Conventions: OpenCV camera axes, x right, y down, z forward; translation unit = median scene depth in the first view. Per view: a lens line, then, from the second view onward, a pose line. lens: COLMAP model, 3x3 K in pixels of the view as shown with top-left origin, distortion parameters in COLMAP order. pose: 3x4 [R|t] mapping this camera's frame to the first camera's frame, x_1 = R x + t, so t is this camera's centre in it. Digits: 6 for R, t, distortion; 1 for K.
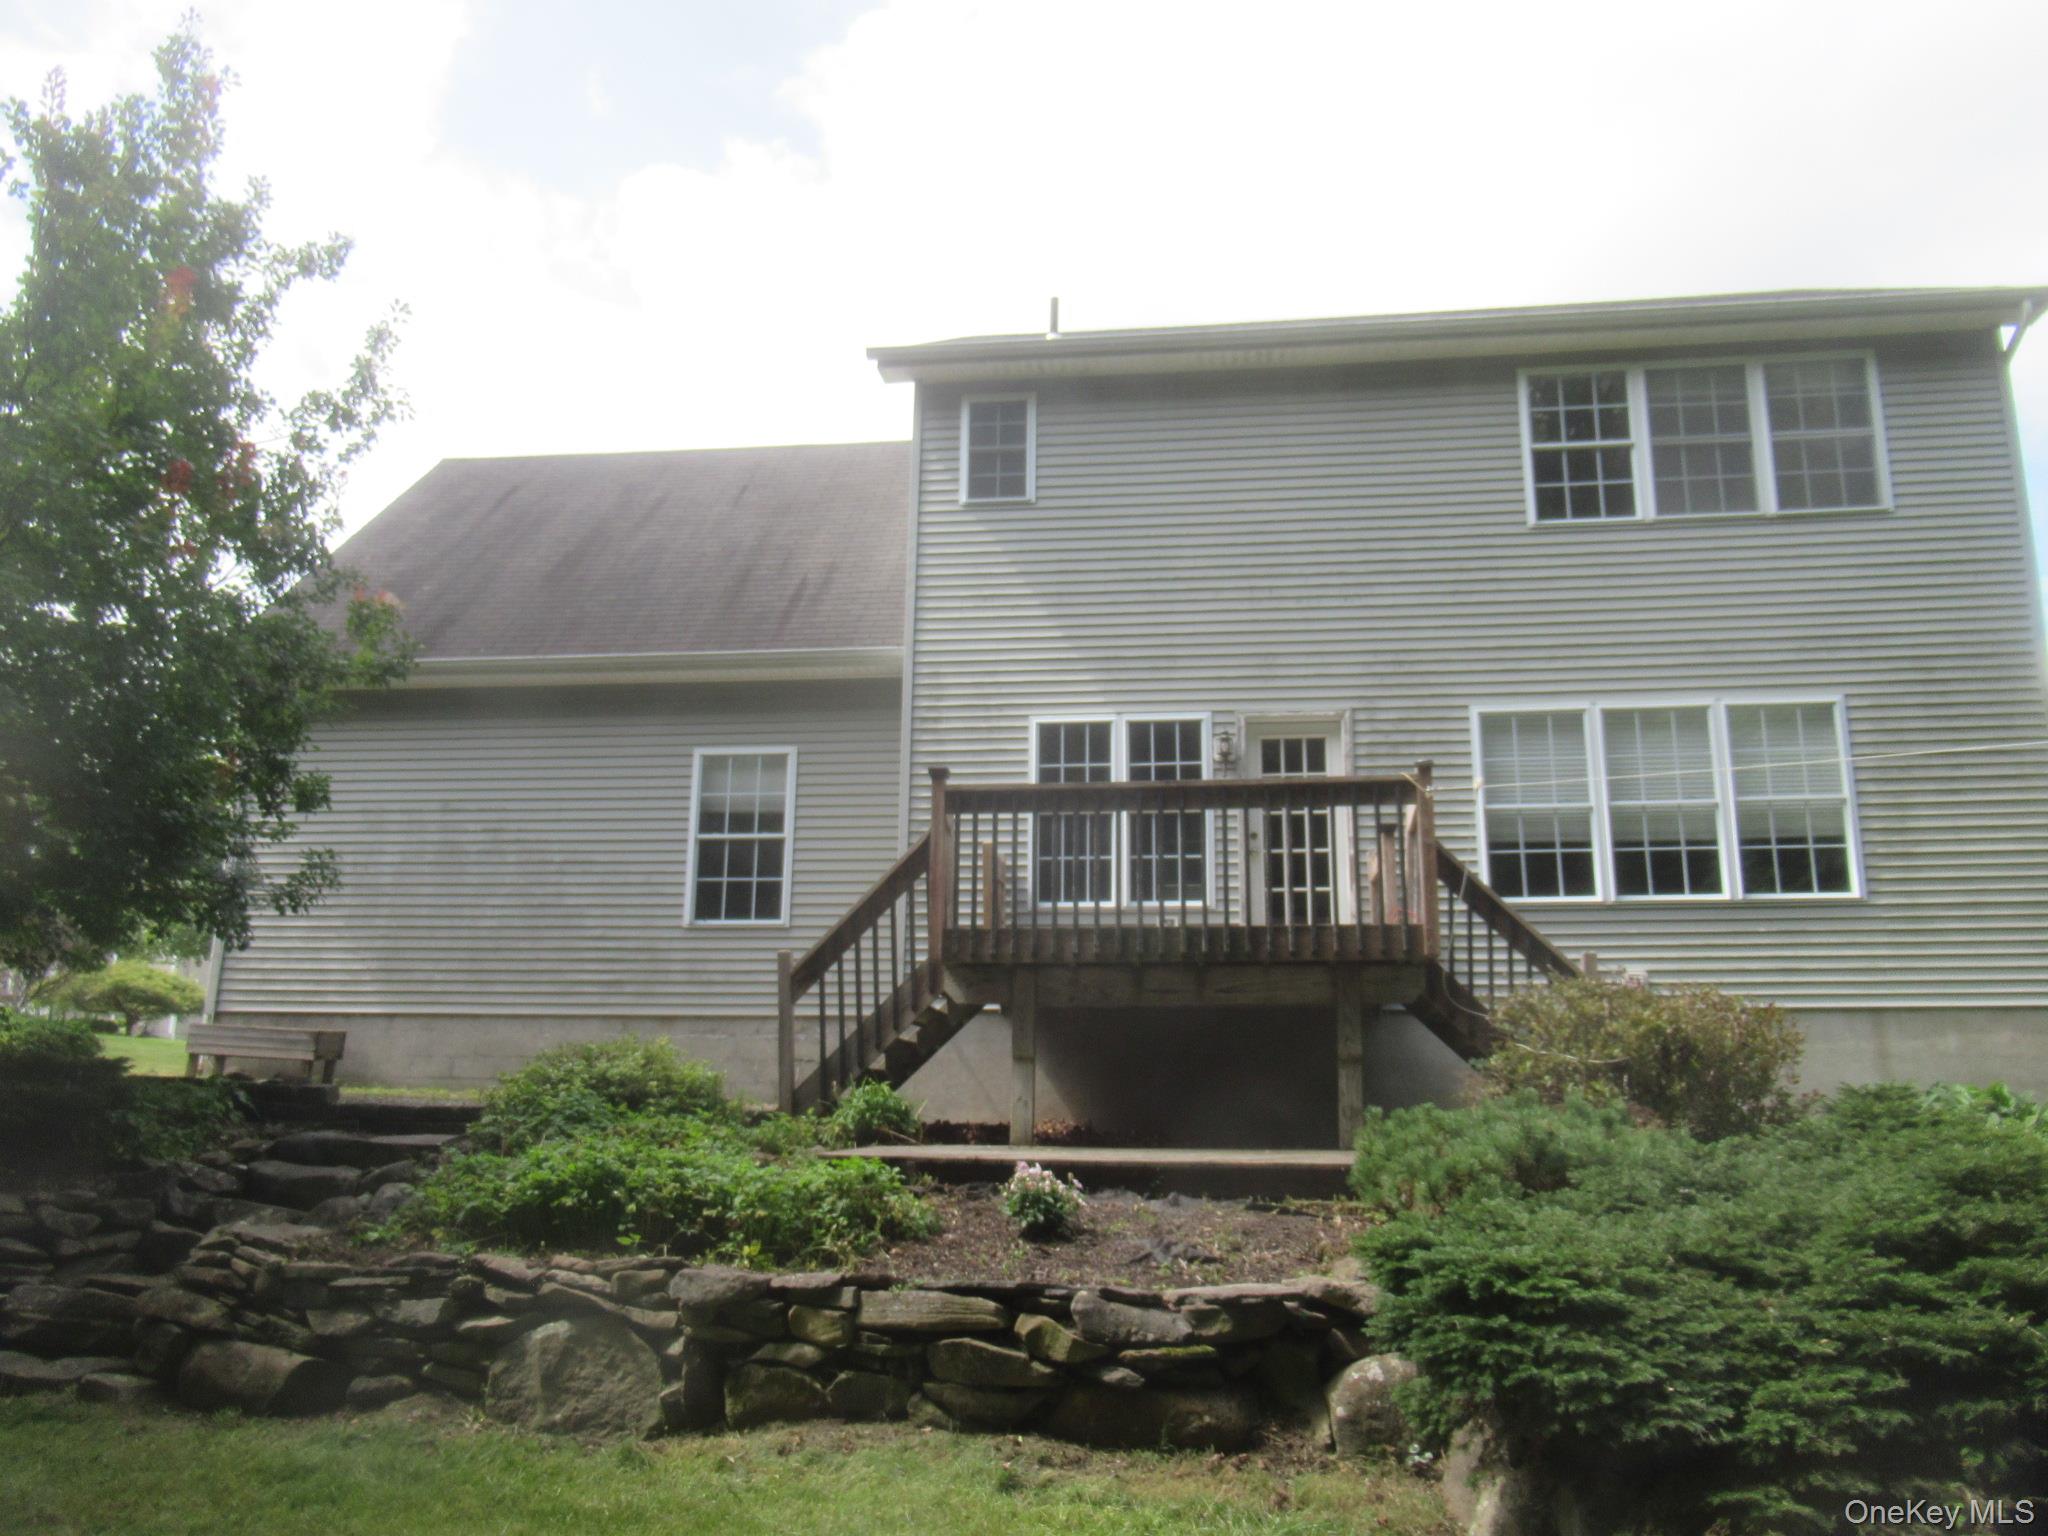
lens RADIAL K [[1529.2, 0, 1024.5], [0, 1529.2, 768.7], [0, 0, 1]] dist [-0.029408, 0.007960]
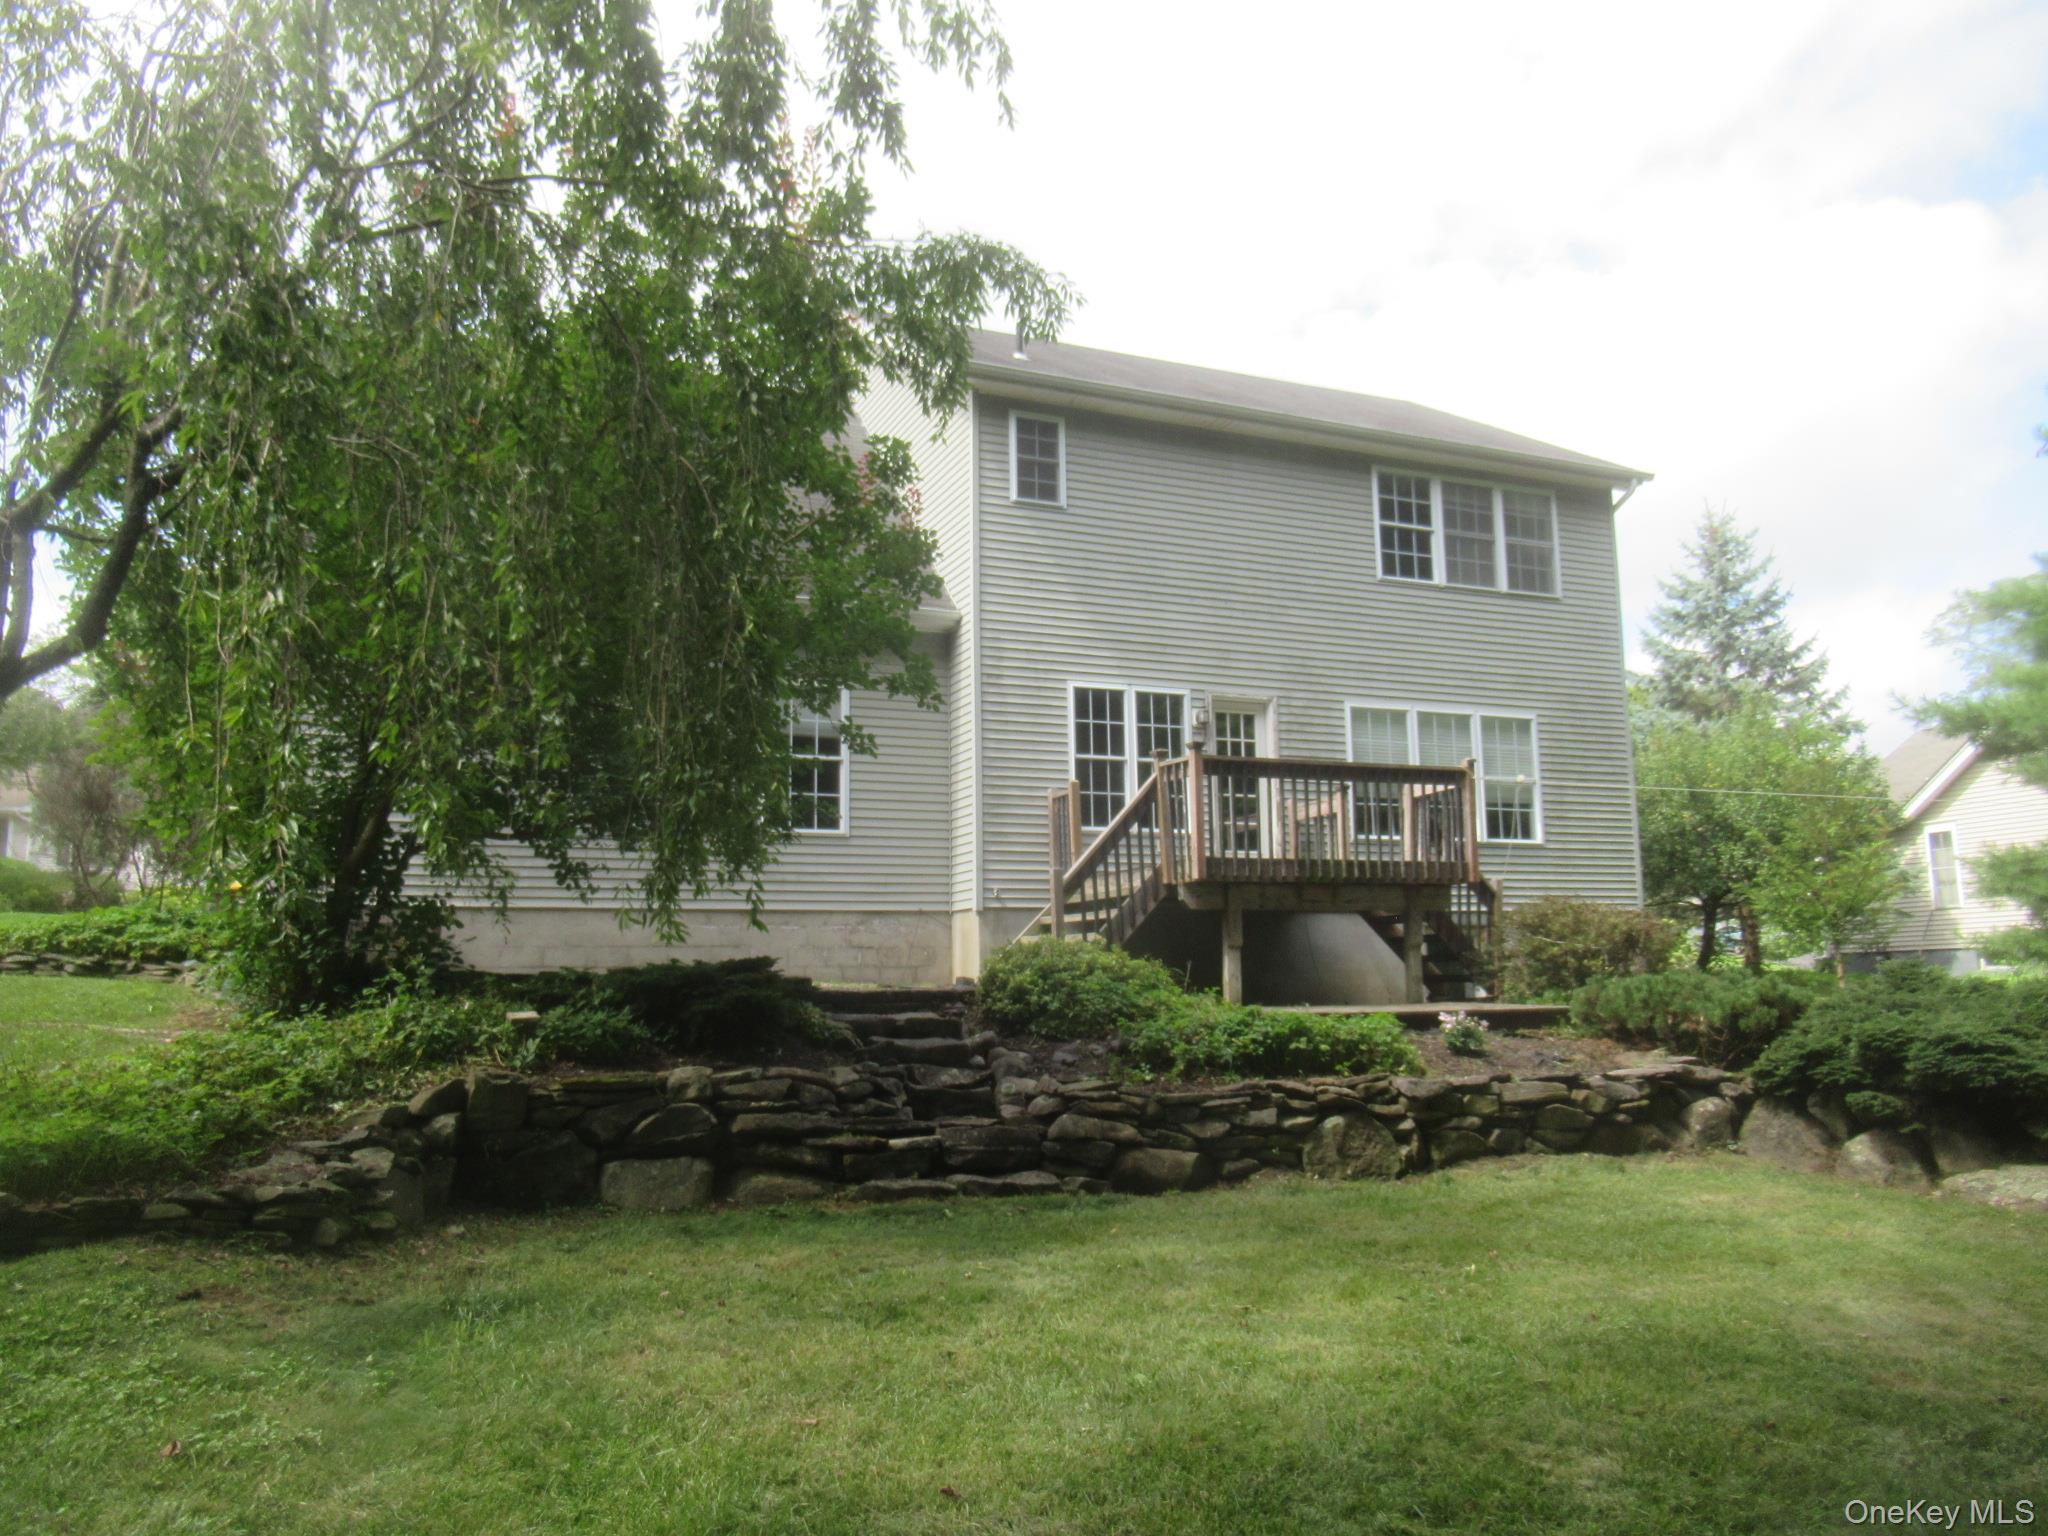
lens RADIAL K [[1529.2, 0, 1021.1], [0, 1529.2, 765.5], [0, 0, 1]] dist [-0.029408, 0.007960]
pose [[0.854850, 0.052832, 0.516178, -0.714471], [-0.094236, 0.994067, 0.054321, -0.030312], [-0.510246, -0.095079, 0.854757, -0.085543]]
